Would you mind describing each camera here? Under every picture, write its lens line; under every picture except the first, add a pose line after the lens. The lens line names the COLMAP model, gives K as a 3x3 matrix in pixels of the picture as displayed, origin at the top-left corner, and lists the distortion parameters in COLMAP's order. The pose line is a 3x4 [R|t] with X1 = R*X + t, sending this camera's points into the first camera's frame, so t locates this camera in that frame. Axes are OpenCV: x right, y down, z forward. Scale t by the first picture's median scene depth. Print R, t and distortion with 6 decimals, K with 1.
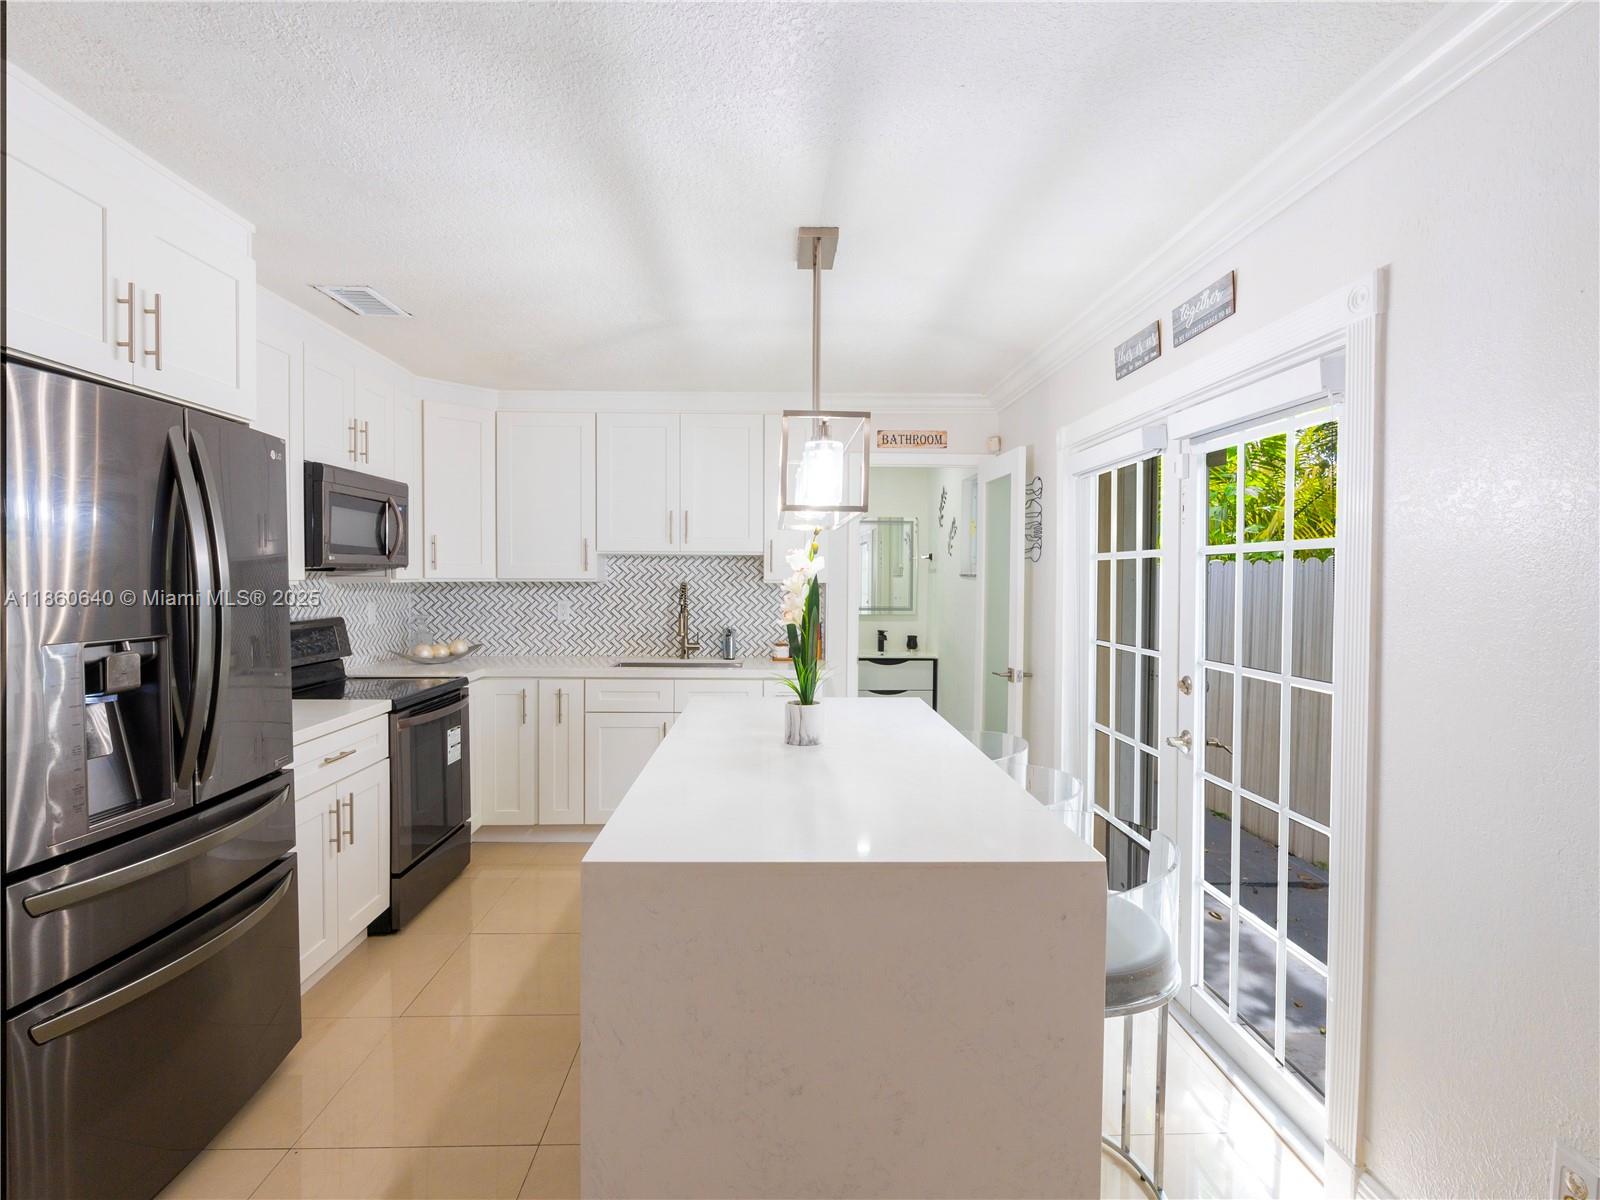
lens RADIAL K [[829.5, 0, 799.7], [0, 829.5, 596.0], [0, 0, 1]] dist [-0.003413, 0.000166]
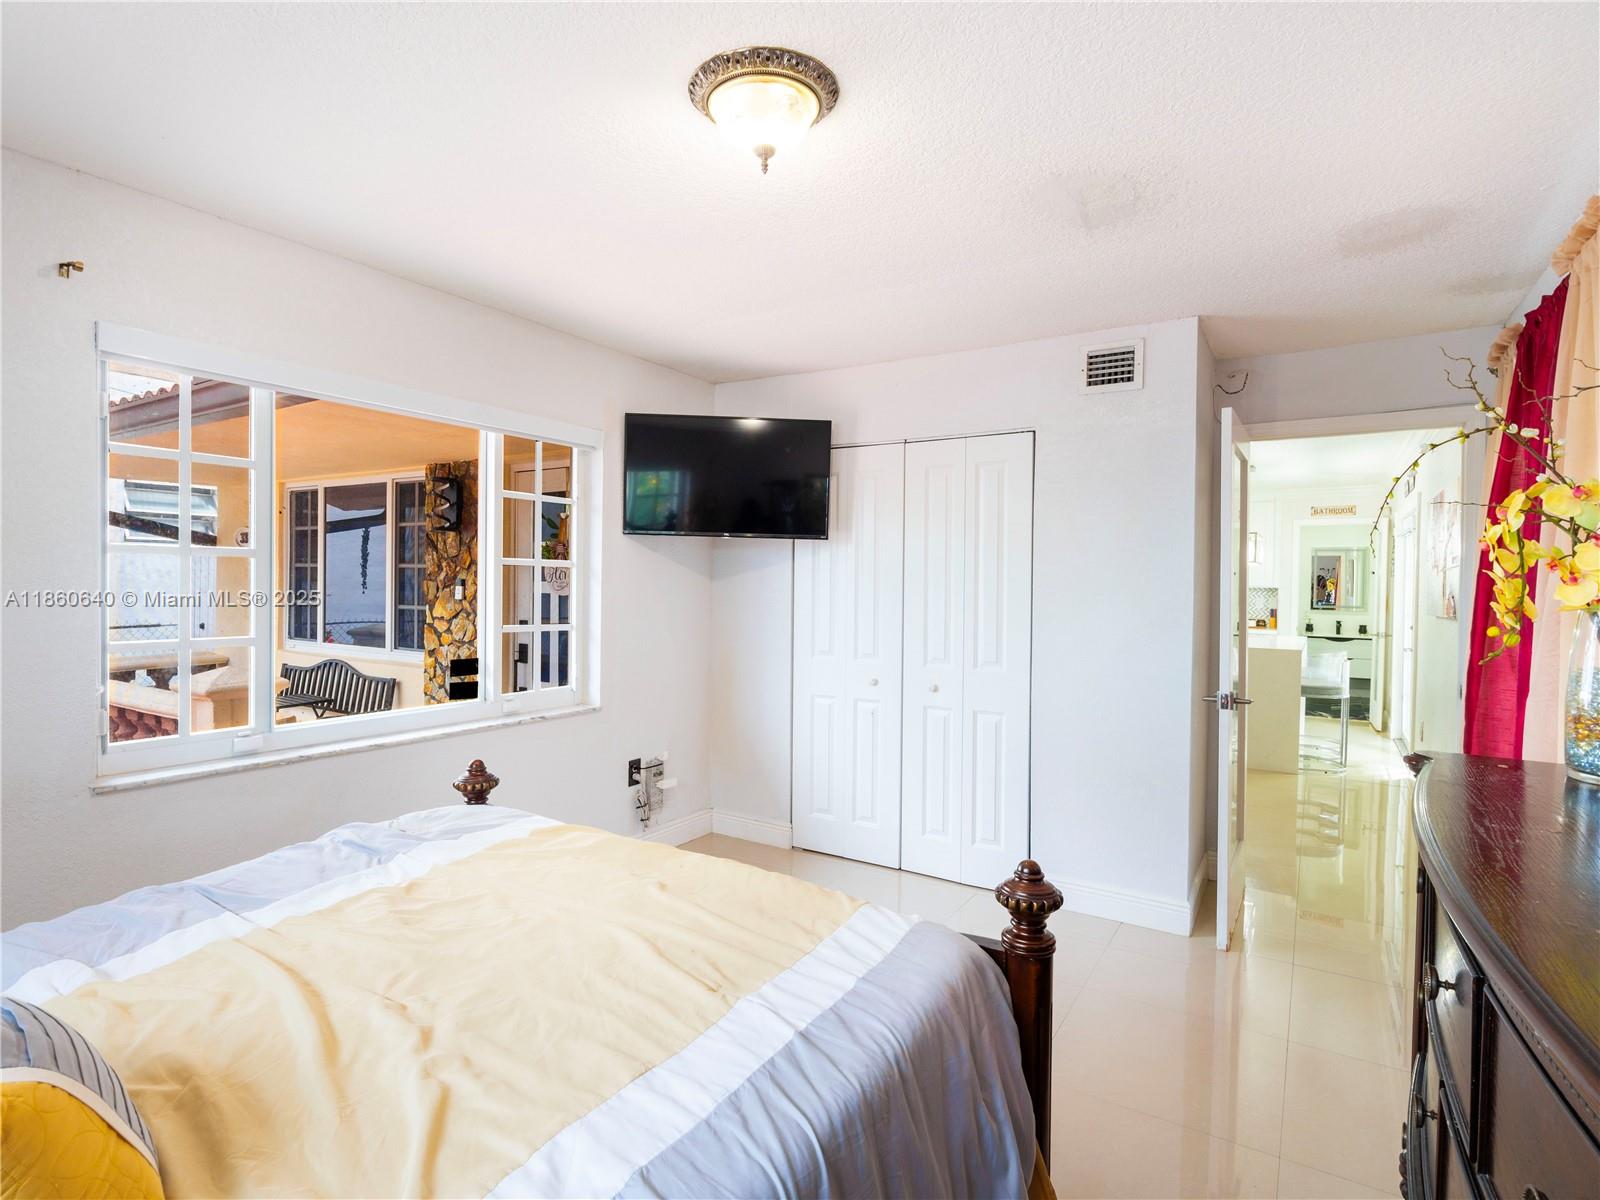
lens RADIAL K [[829.5, 0, 799.7], [0, 829.5, 596.0], [0, 0, 1]] dist [-0.003413, 0.000166]
pose [[0.828304, 0.014510, -0.560091, 0.278682], [-0.021364, 0.999756, -0.005695, 0.055902], [0.559871, 0.016682, 0.828412, -1.779698]]
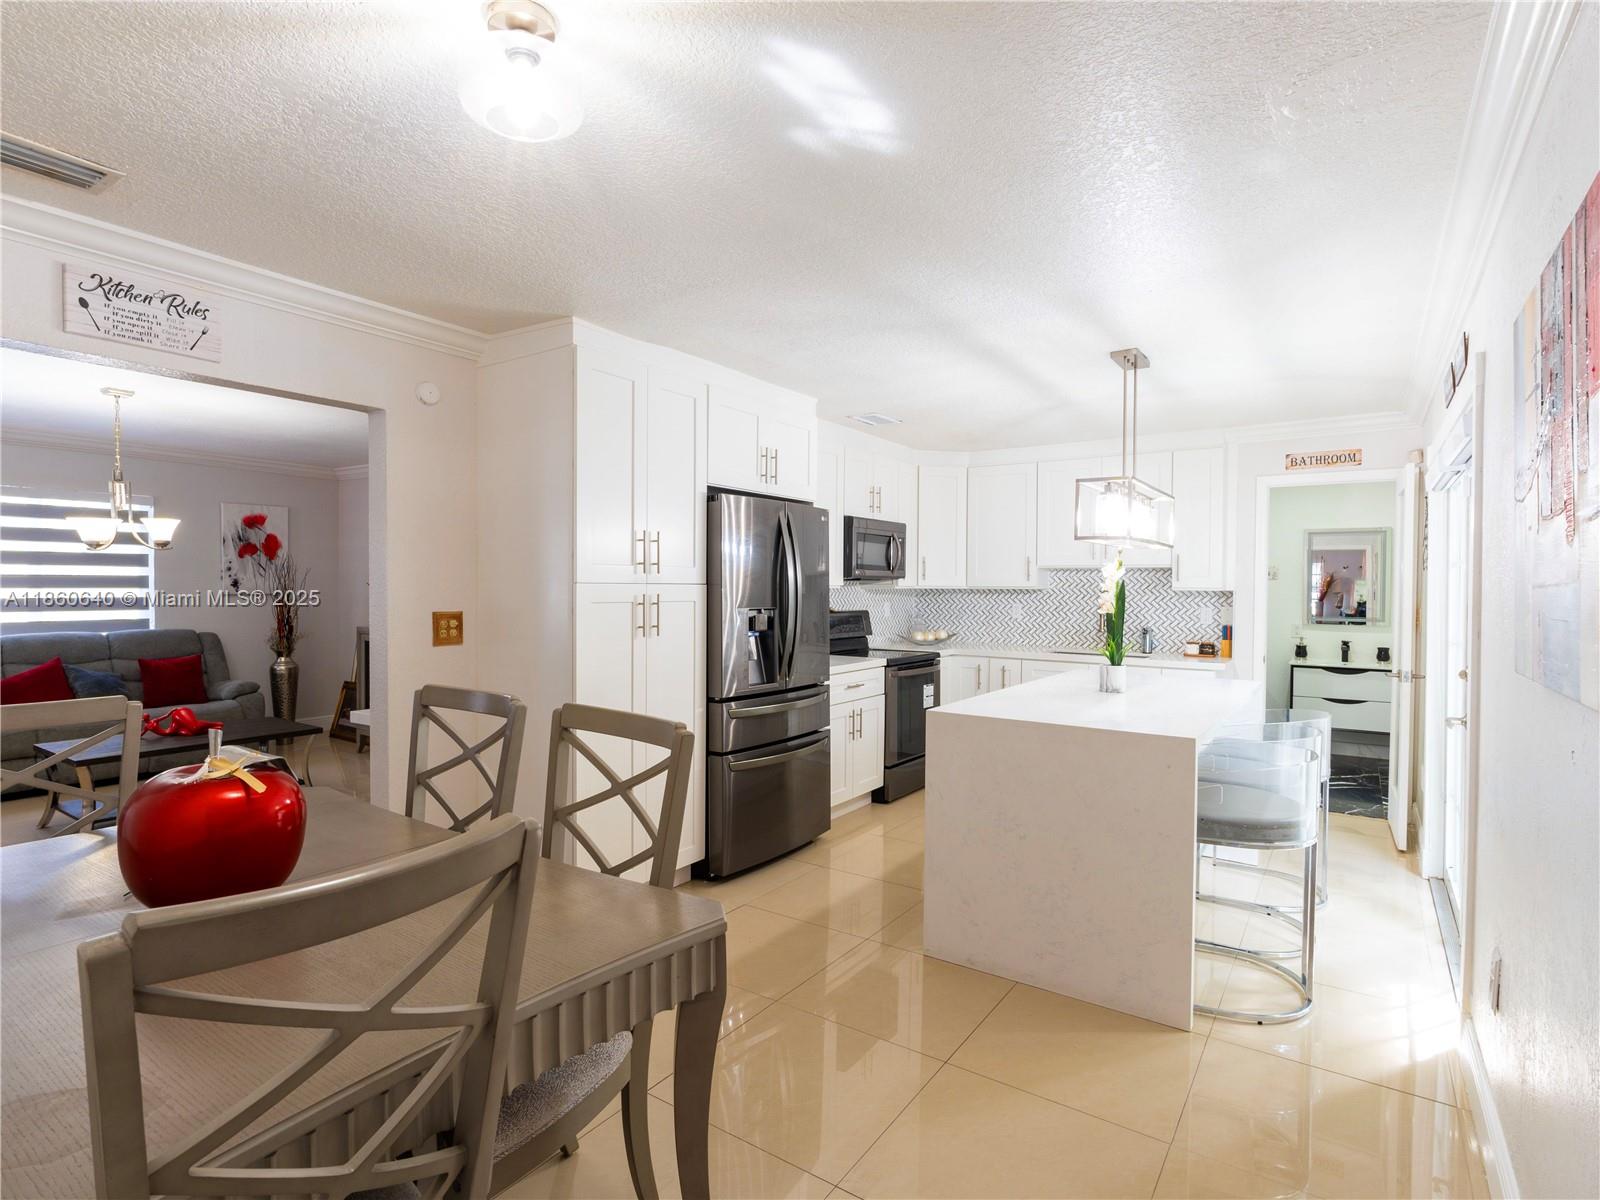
lens RADIAL K [[829.5, 0, 799.7], [0, 829.5, 596.0], [0, 0, 1]] dist [-0.003413, 0.000166]
pose [[0.807817, 0.007388, -0.589387, 0.332040], [-0.017766, 0.999772, -0.011817, 0.023801], [0.589166, 0.020017, 0.807764, -0.424214]]
